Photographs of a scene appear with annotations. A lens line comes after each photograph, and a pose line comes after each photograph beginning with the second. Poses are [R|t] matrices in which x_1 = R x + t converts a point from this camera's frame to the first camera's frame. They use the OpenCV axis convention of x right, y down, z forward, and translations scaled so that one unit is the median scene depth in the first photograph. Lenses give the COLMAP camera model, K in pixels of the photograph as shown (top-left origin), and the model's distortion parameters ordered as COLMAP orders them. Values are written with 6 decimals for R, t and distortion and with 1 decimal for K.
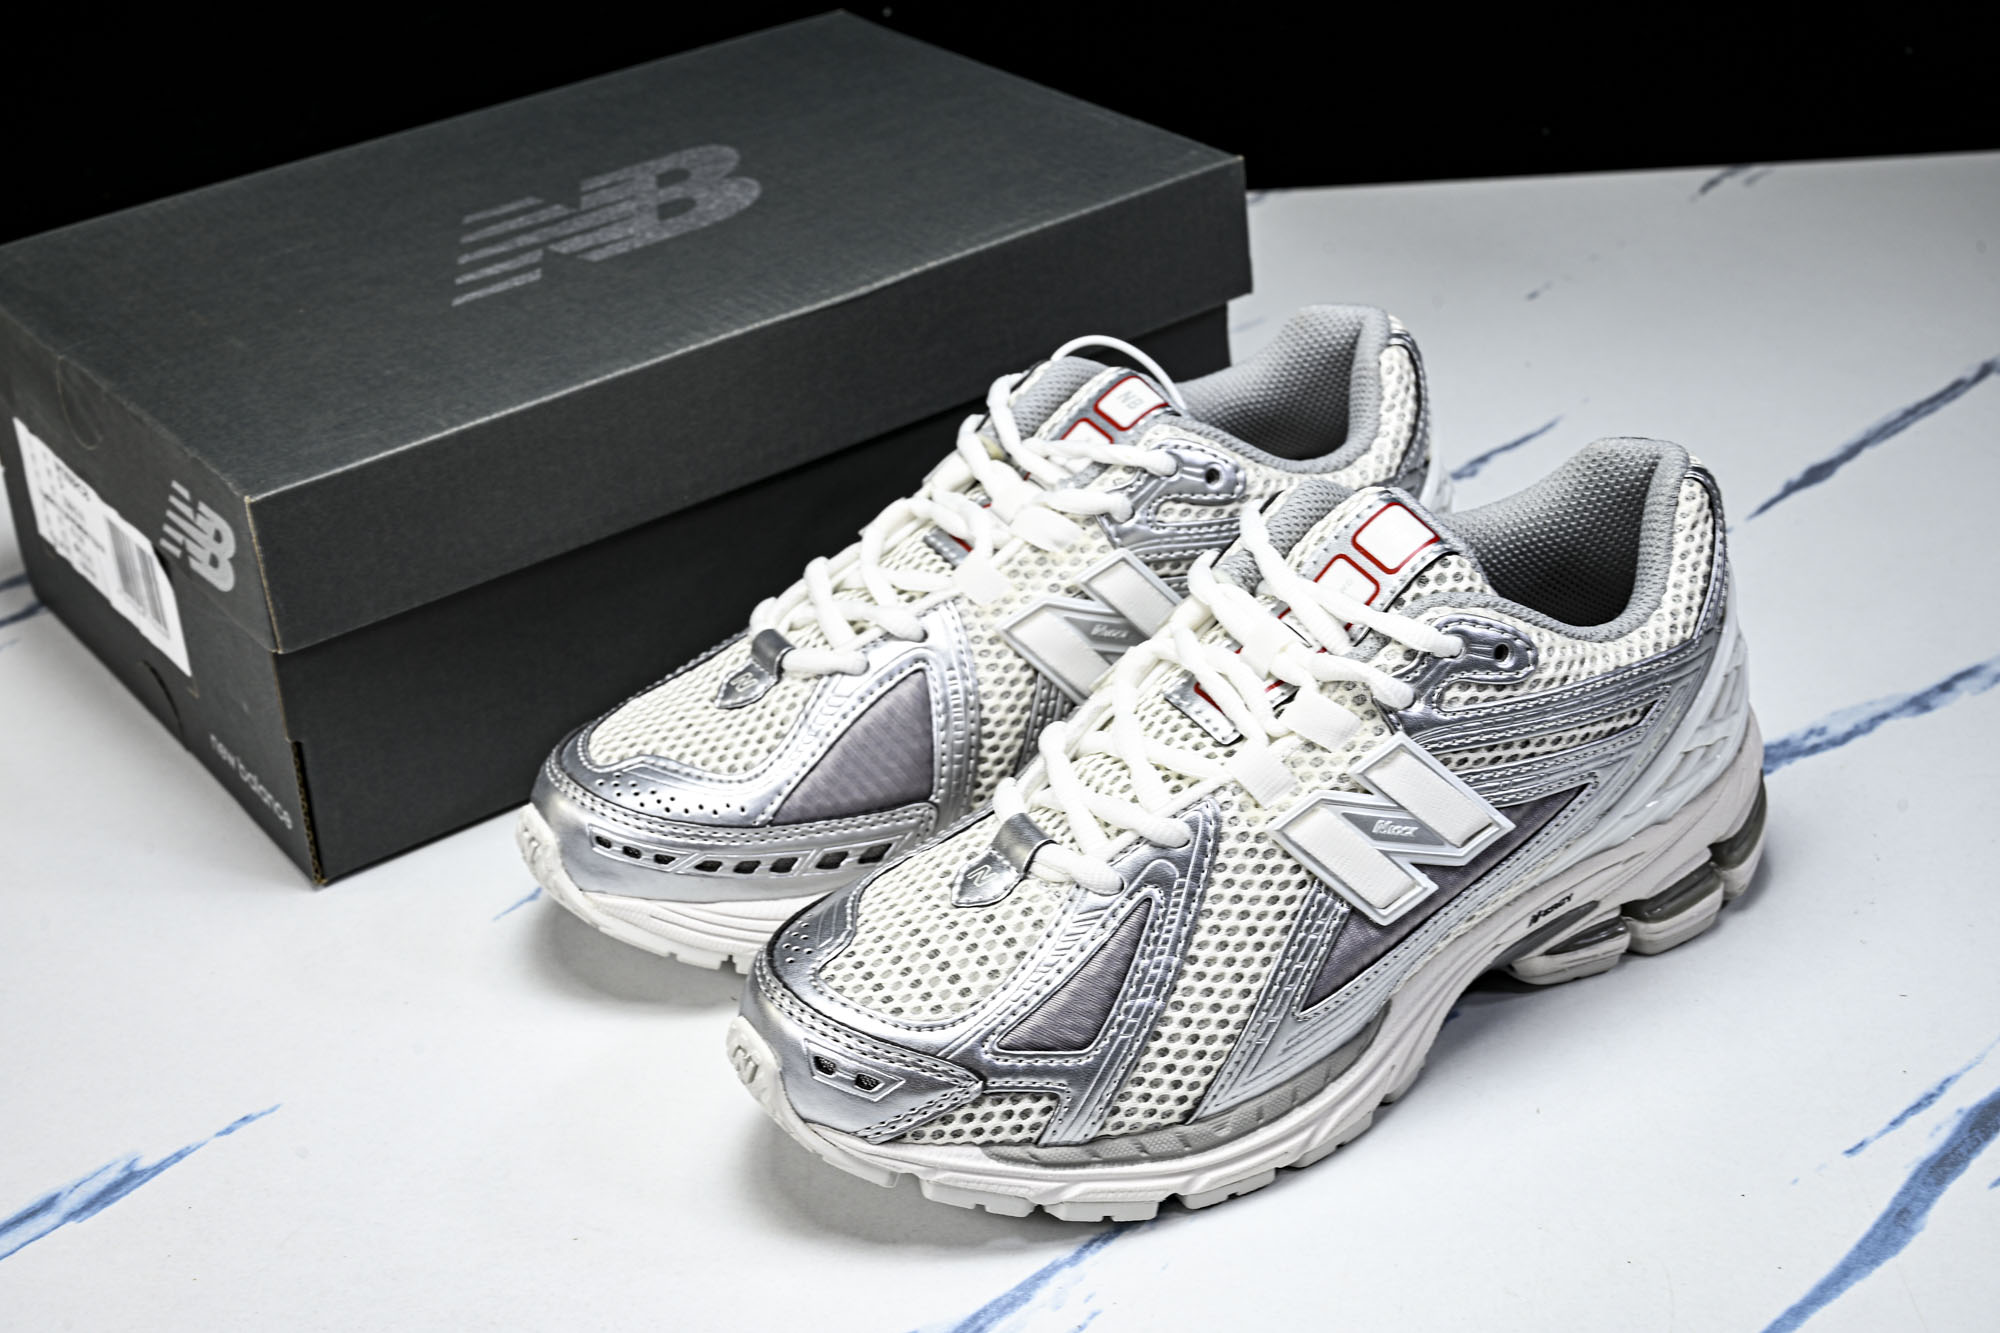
lens RADIAL K [[2995.2, 0, 985.6], [0, 2995.2, 675.8], [0, 0, 1]] dist [-0.064967, 0.000000]
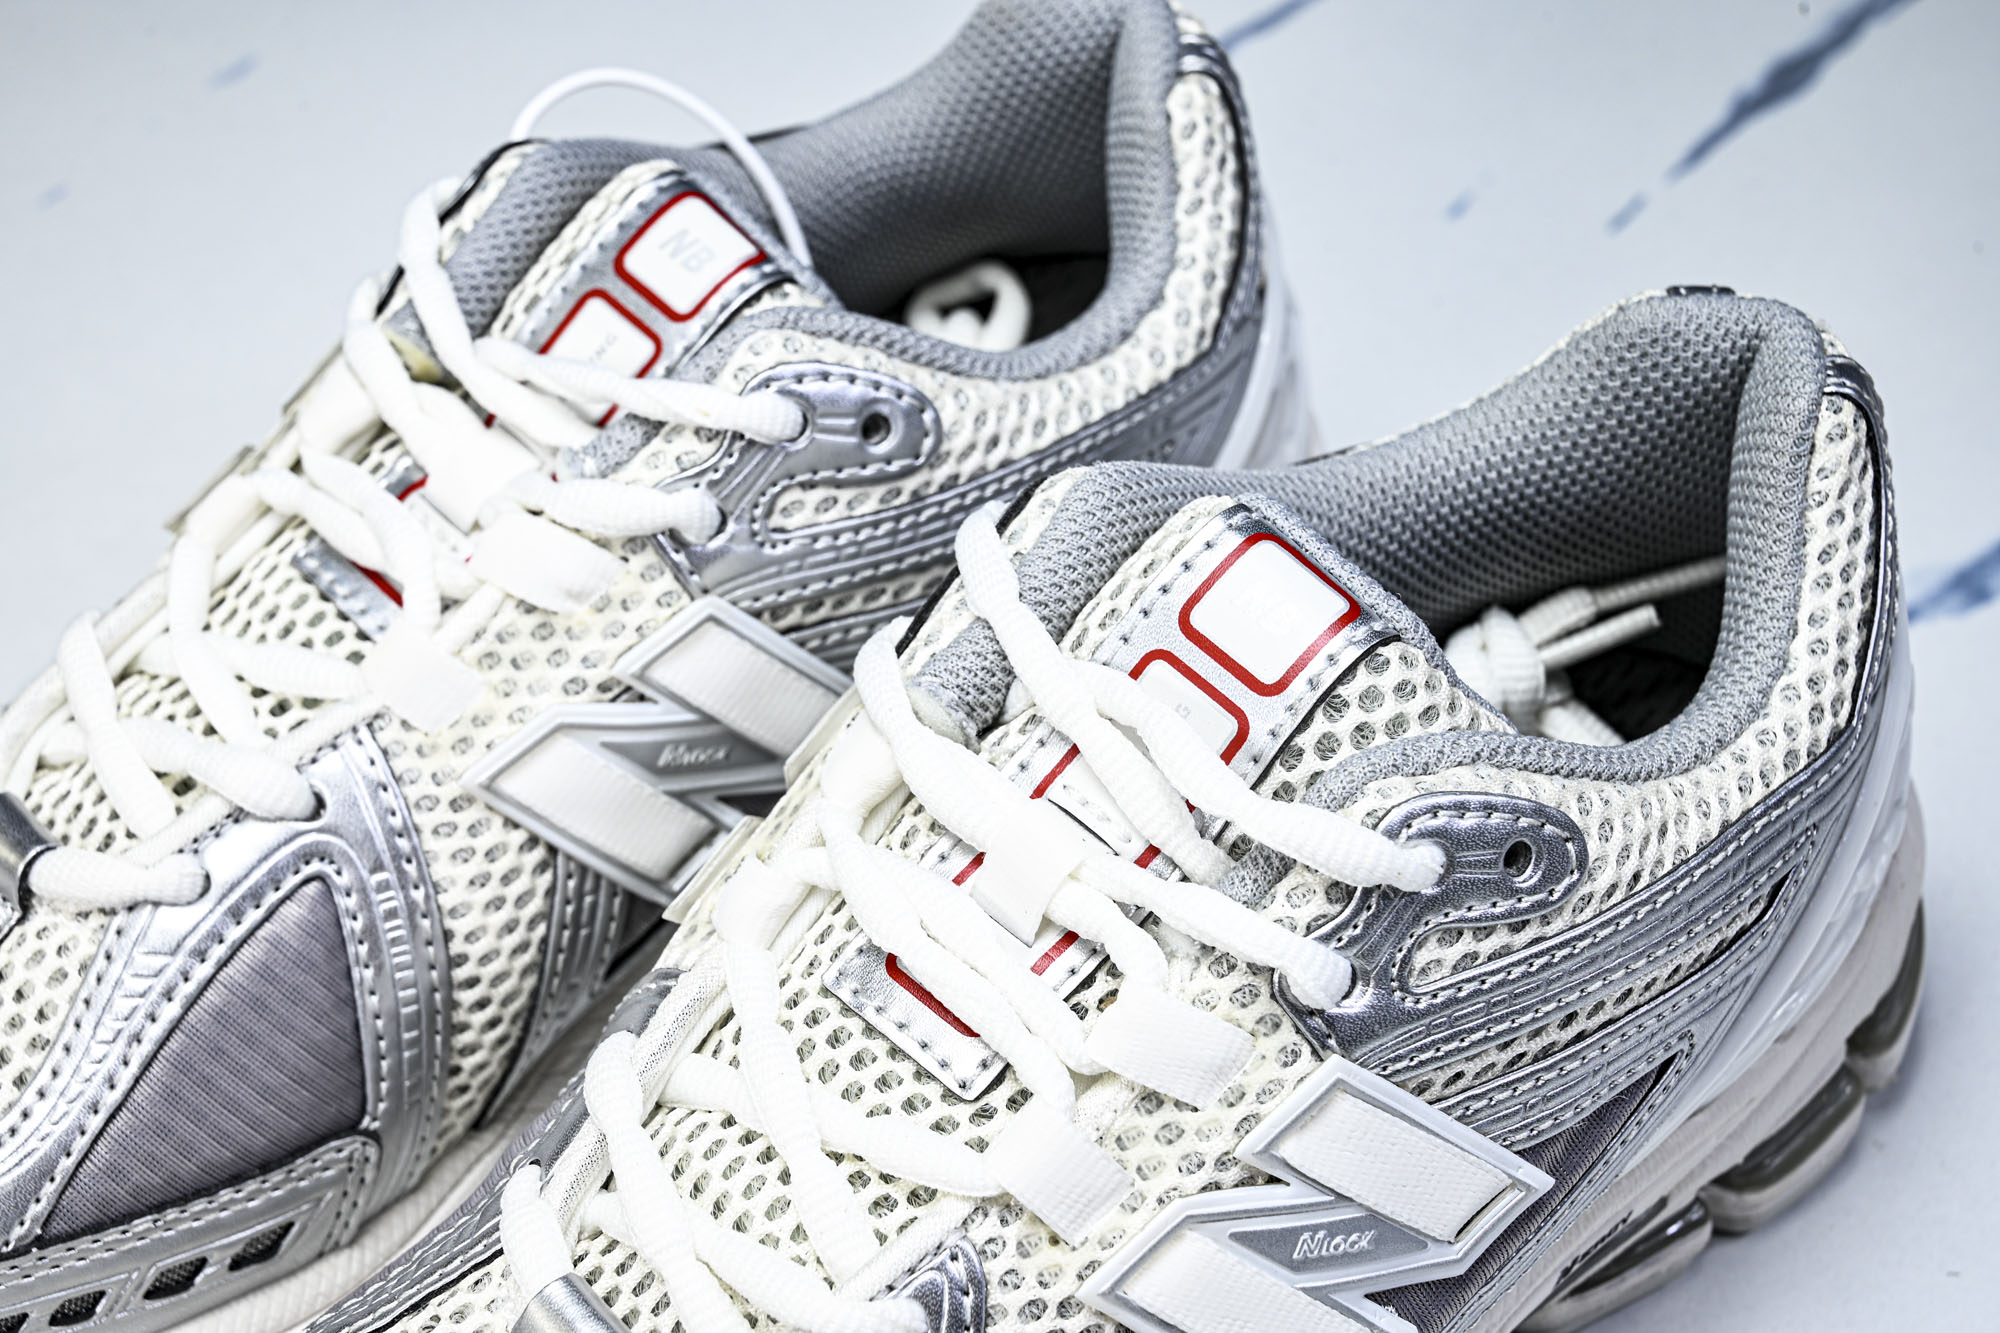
lens RADIAL K [[3844.2, 0, 1006.6], [0, 3844.2, 654.5], [0, 0, 1]] dist [0.031190, 0.000000]
pose [[0.984289, -0.095000, 0.148828, -0.000826], [0.062216, 0.975464, 0.211185, -0.166953], [-0.165239, -0.198607, 0.966049, 0.383796]]
